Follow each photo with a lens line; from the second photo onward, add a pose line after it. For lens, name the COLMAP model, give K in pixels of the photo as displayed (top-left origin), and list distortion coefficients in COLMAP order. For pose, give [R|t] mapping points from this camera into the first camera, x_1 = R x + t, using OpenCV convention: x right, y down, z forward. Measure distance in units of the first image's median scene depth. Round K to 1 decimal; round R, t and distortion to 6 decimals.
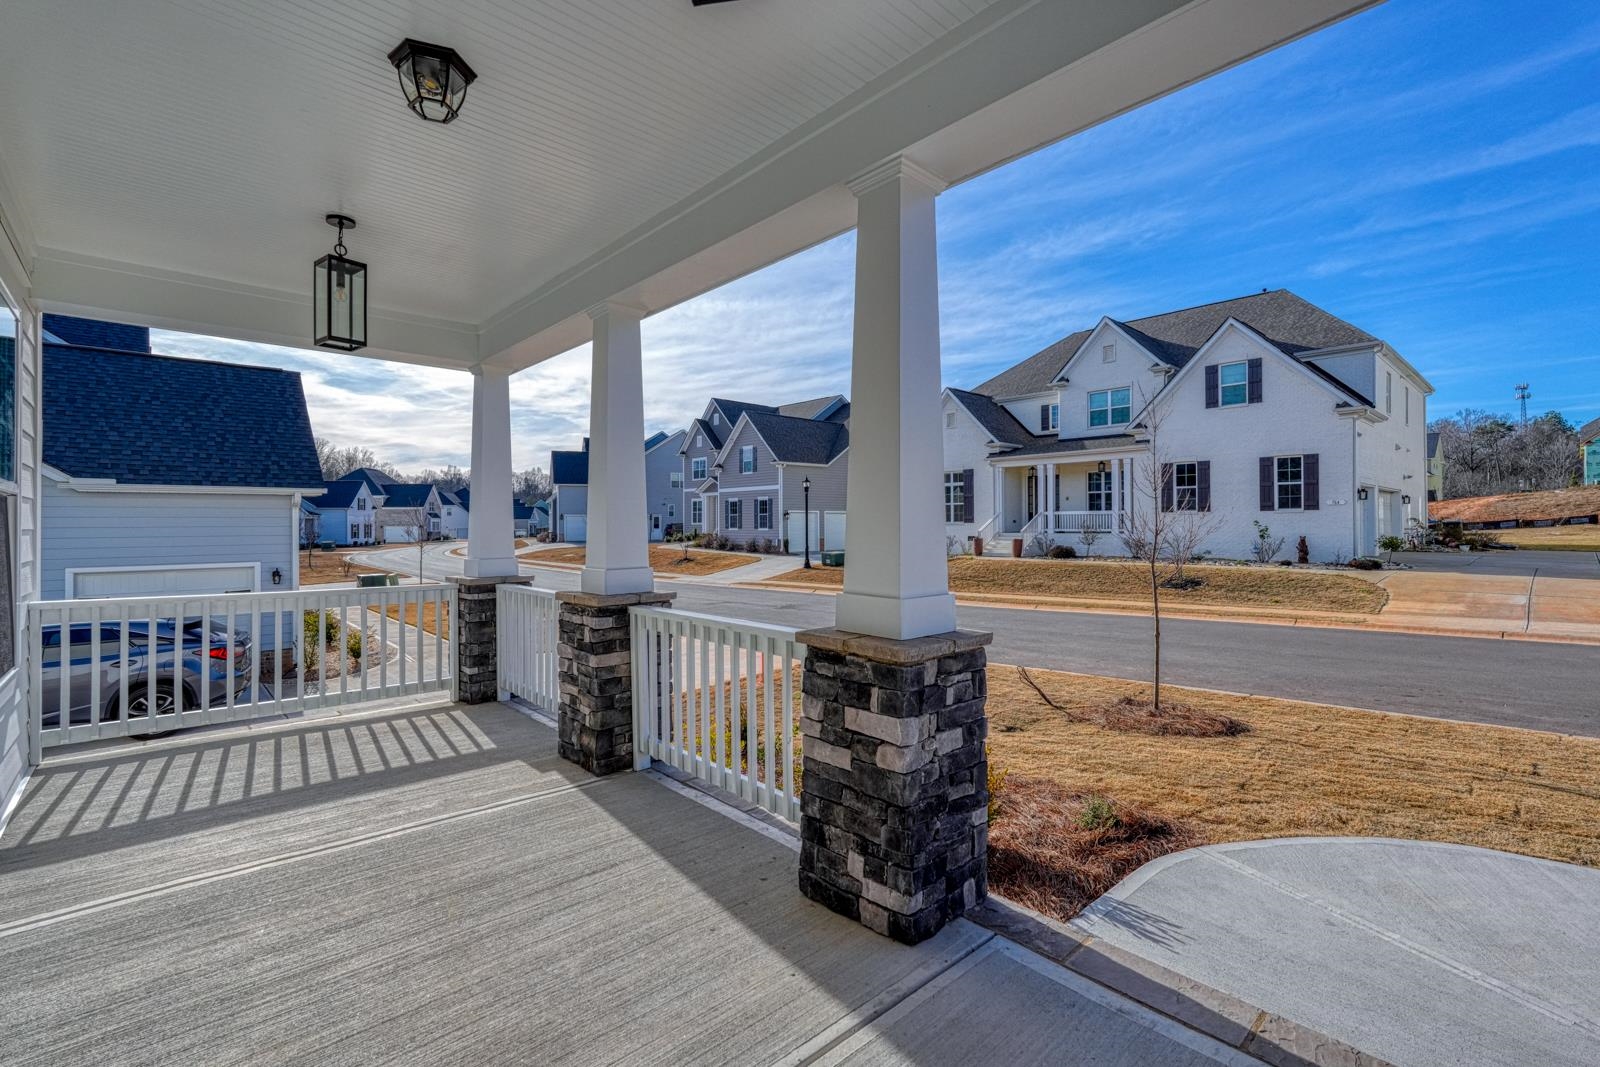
lens RADIAL K [[708.6, 0, 800.0], [0, 708.6, 533.5], [0, 0, 1]] dist [0.004400, 0.000252]
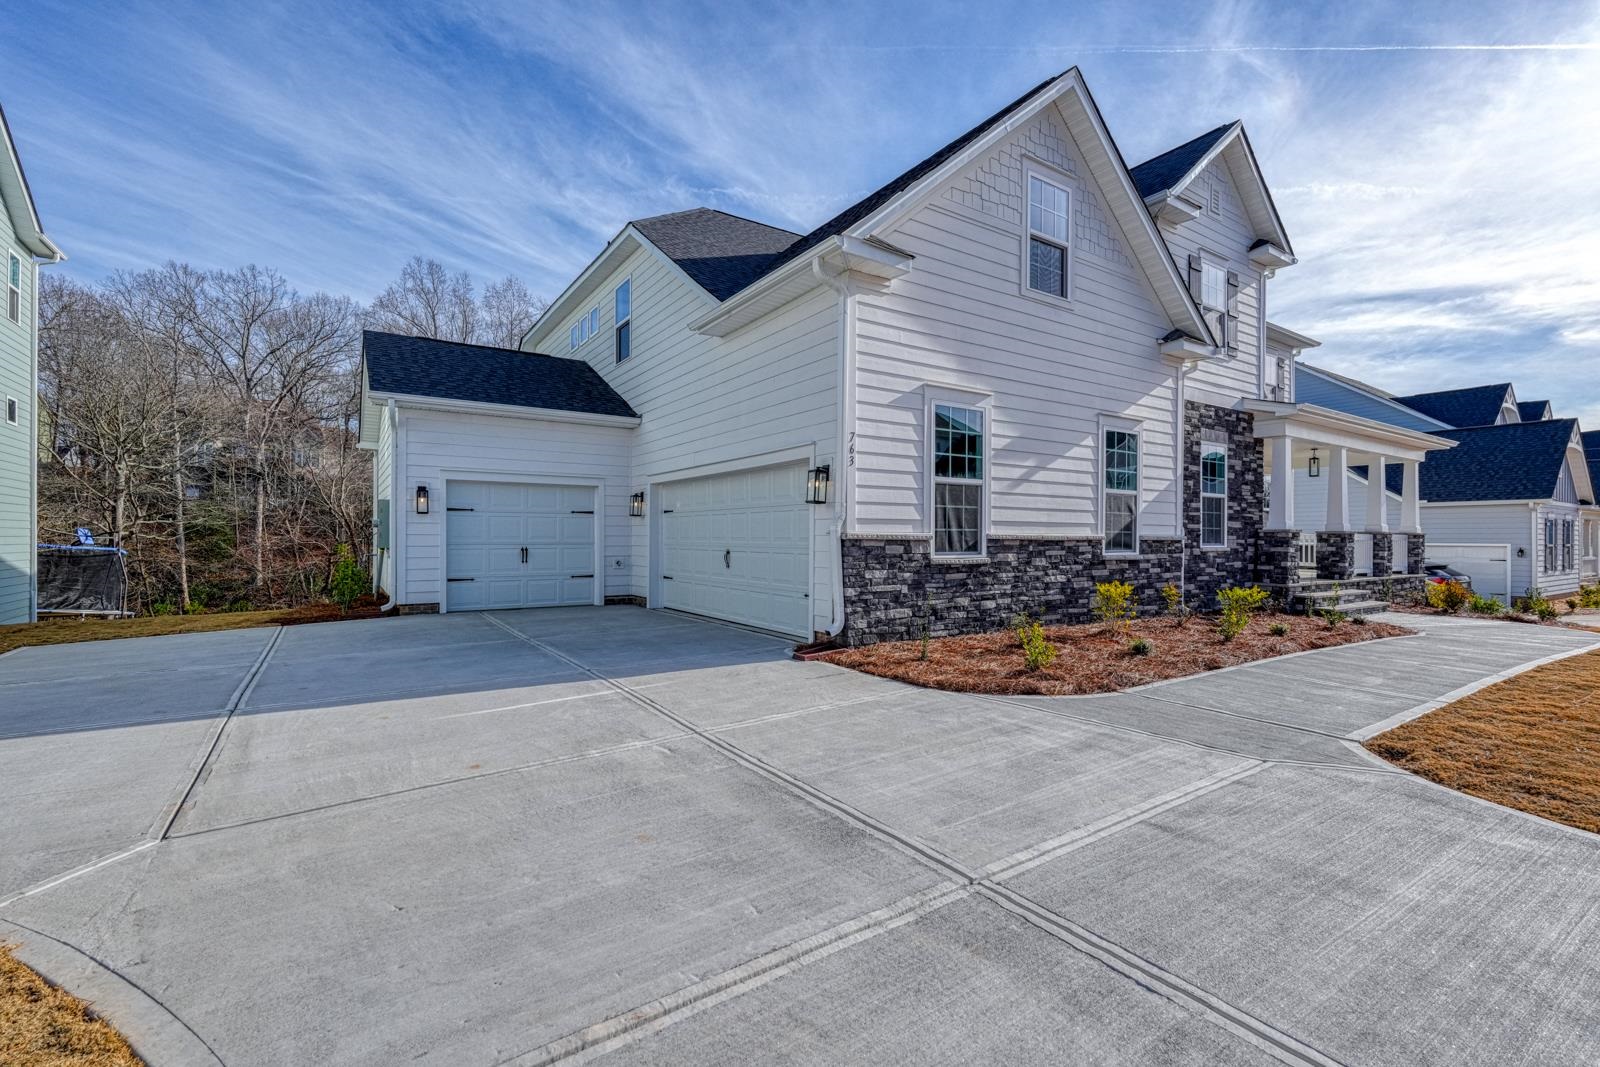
lens RADIAL K [[708.6, 0, 800.0], [0, 708.6, 533.5], [0, 0, 1]] dist [0.004400, 0.000252]
pose [[-0.145161, -0.002537, -0.989405, 1.262220], [-0.016324, 0.999867, -0.000168, 0.046726], [0.989273, 0.016127, -0.145183, -0.467365]]
